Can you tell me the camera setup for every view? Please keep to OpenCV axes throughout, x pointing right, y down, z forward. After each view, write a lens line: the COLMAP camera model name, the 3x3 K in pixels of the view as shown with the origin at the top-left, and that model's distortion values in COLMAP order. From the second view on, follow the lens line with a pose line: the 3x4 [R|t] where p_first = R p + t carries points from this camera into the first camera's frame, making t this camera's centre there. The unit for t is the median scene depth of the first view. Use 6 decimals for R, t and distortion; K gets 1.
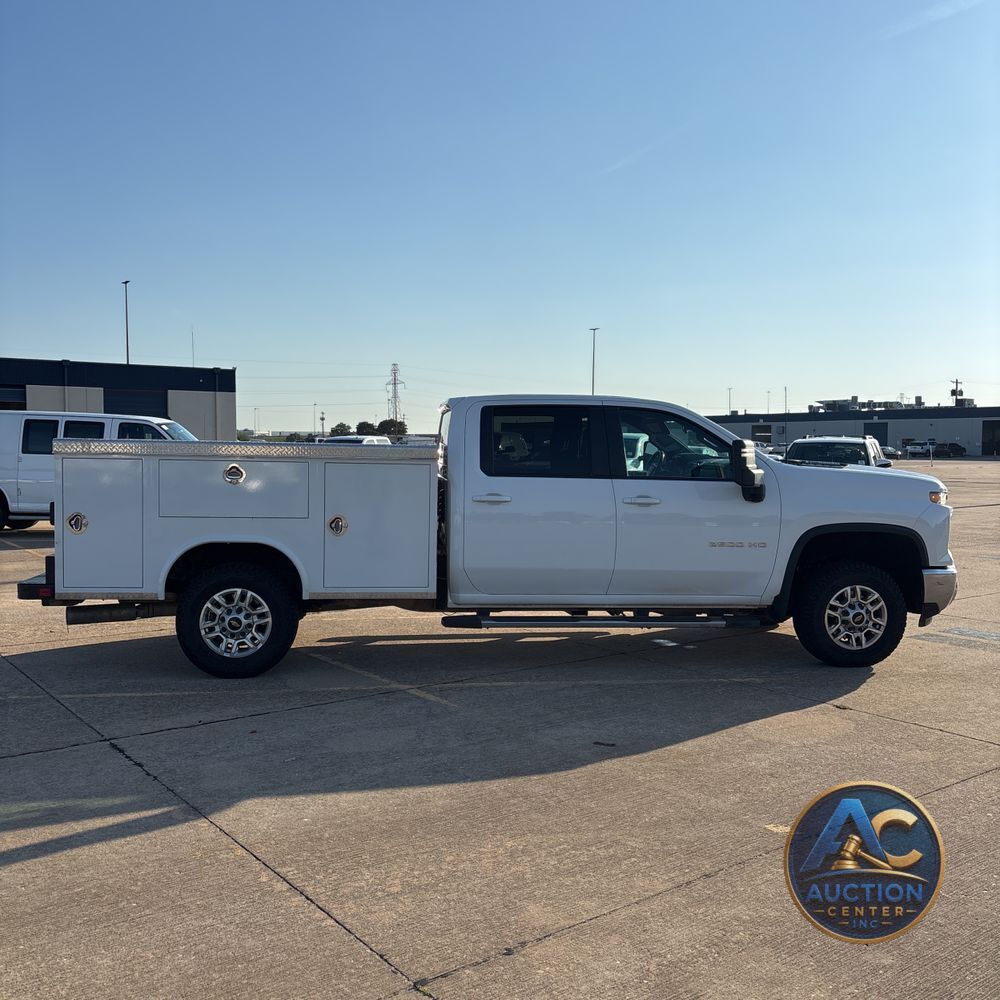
lens RADIAL K [[1025.7, 0, 500.0], [0, 1025.7, 500.0], [0, 0, 1]] dist [0.196924, -0.623679]
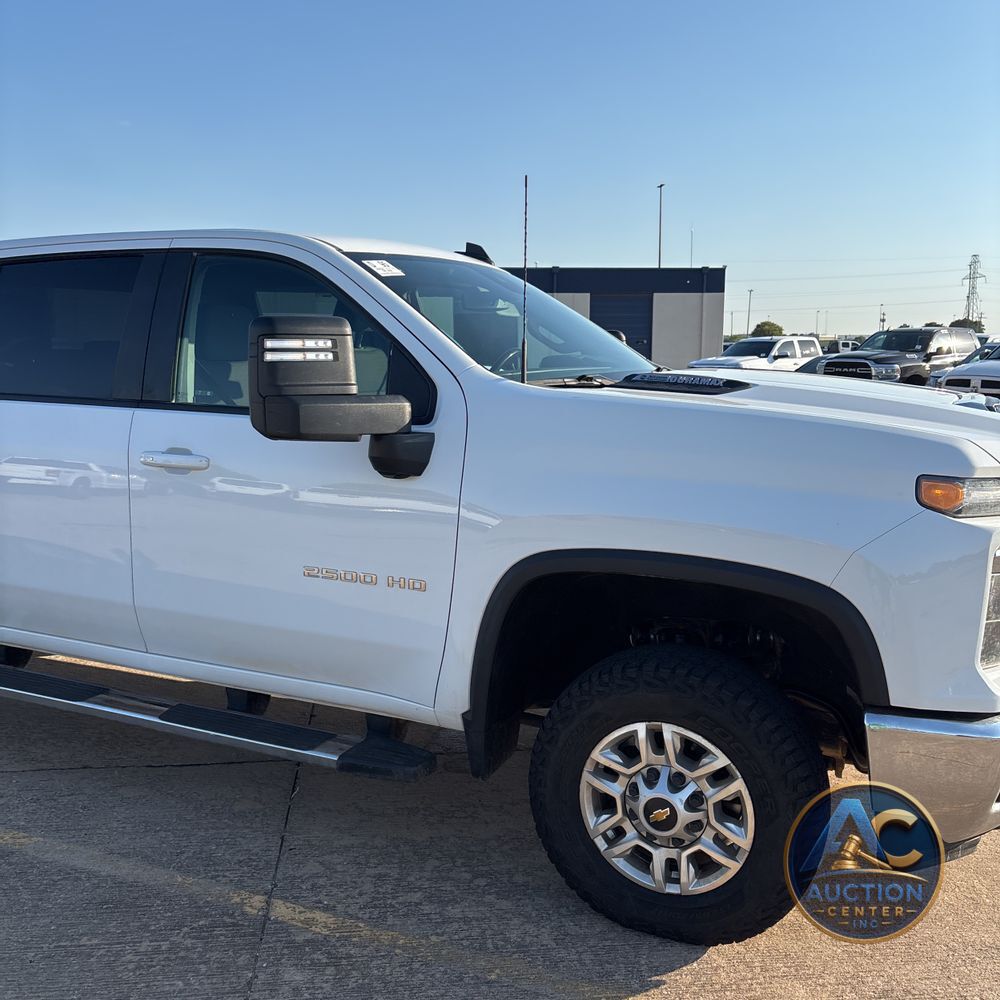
lens RADIAL K [[1021.5, 0, 500.0], [0, 1021.5, 500.0], [0, 0, 1]] dist [0.046292, -0.043173]
pose [[0.849915, 0.072412, -0.521920, 0.473982], [-0.024465, 0.994867, 0.098189, -0.028057], [0.526351, -0.070684, 0.847324, 0.676493]]
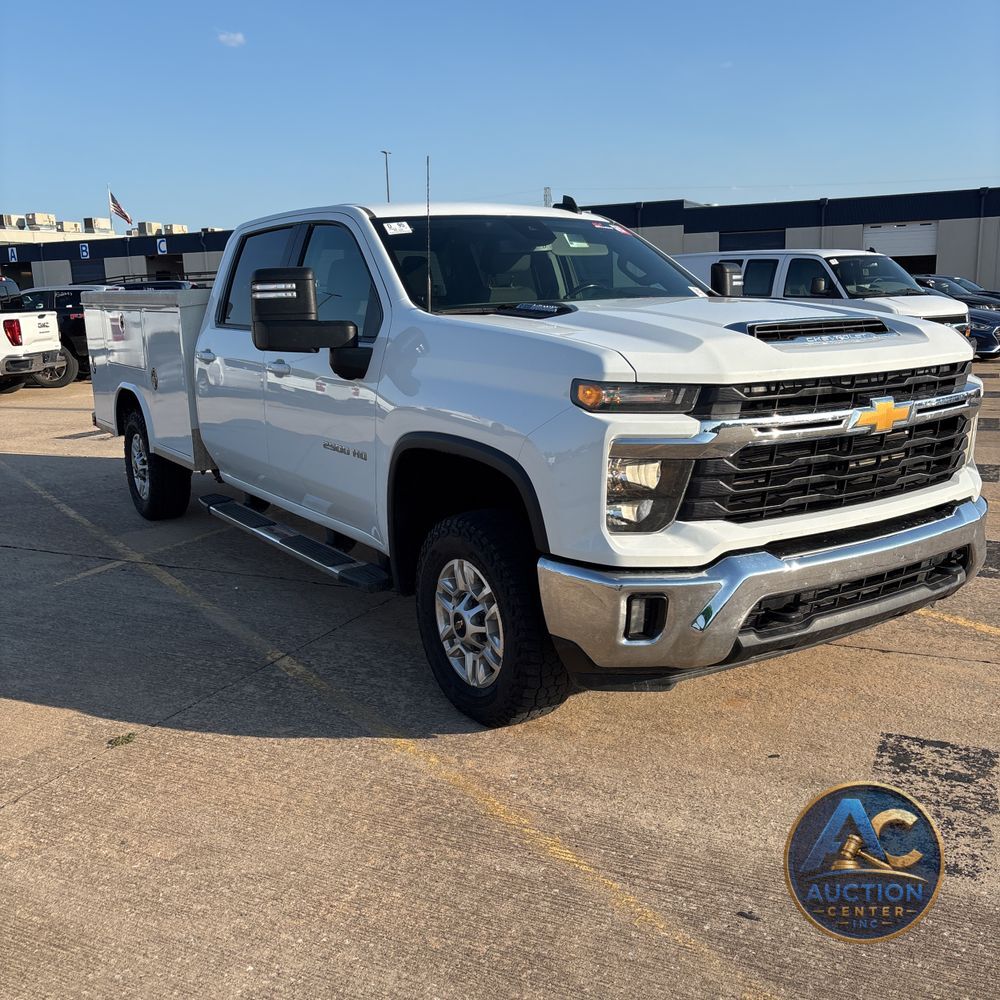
lens RADIAL K [[1012.8, 0, 495.0], [0, 1012.8, 515.2], [0, 0, 1]] dist [0.042147, -0.024407]
pose [[0.468846, 0.173519, -0.866069, 0.764163], [-0.023324, 0.982604, 0.184240, -0.028408], [0.882972, -0.066180, 0.464737, 0.790806]]
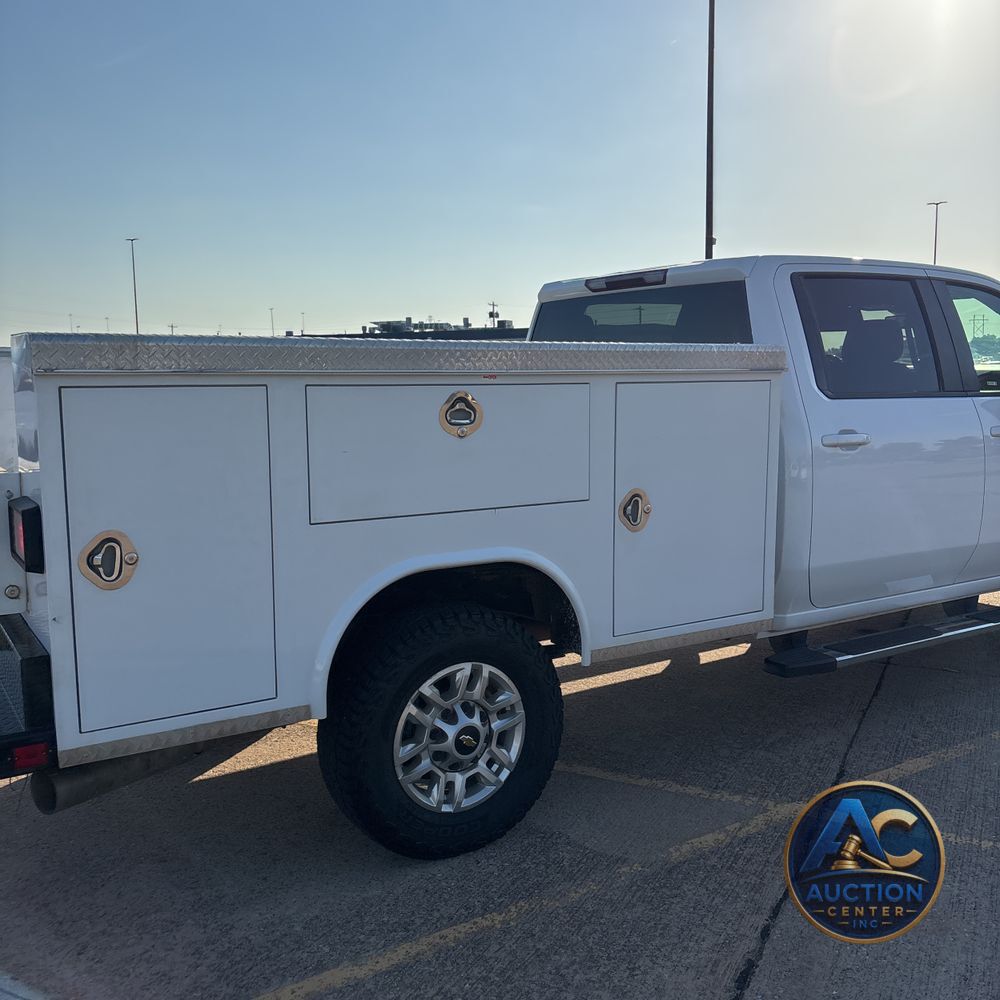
lens RADIAL K [[1021.5, 0, 500.0], [0, 1021.5, 500.0], [0, 0, 1]] dist [0.046292, -0.043173]
pose [[0.894642, -0.074009, 0.440611, -0.407808], [0.040907, 0.995611, 0.084172, -0.022121], [-0.444907, -0.057279, 0.893743, 0.560700]]
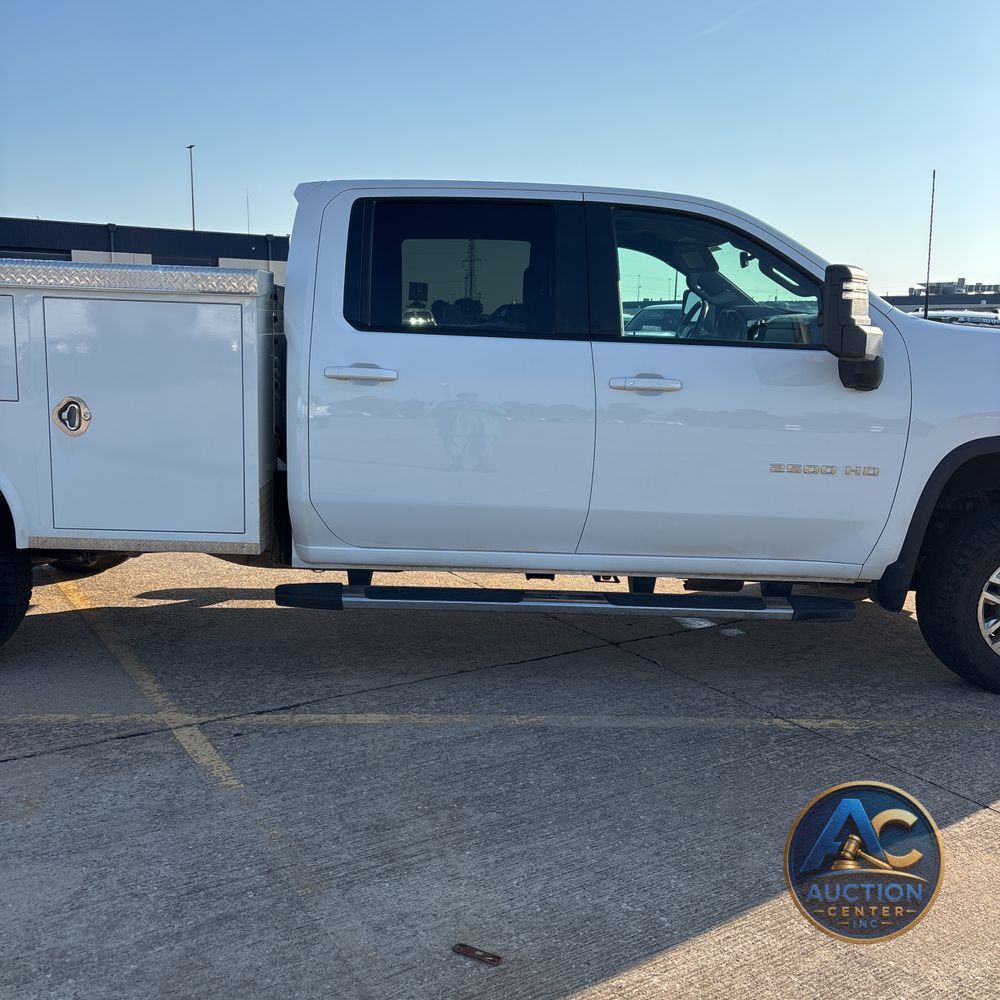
lens RADIAL K [[1021.5, 0, 500.0], [0, 1021.5, 500.0], [0, 0, 1]] dist [0.046292, -0.043173]
pose [[0.996544, 0.031261, -0.076961, 0.102373], [-0.022309, 0.993168, 0.114538, 0.001647], [0.080015, -0.112425, 0.990433, 0.452121]]
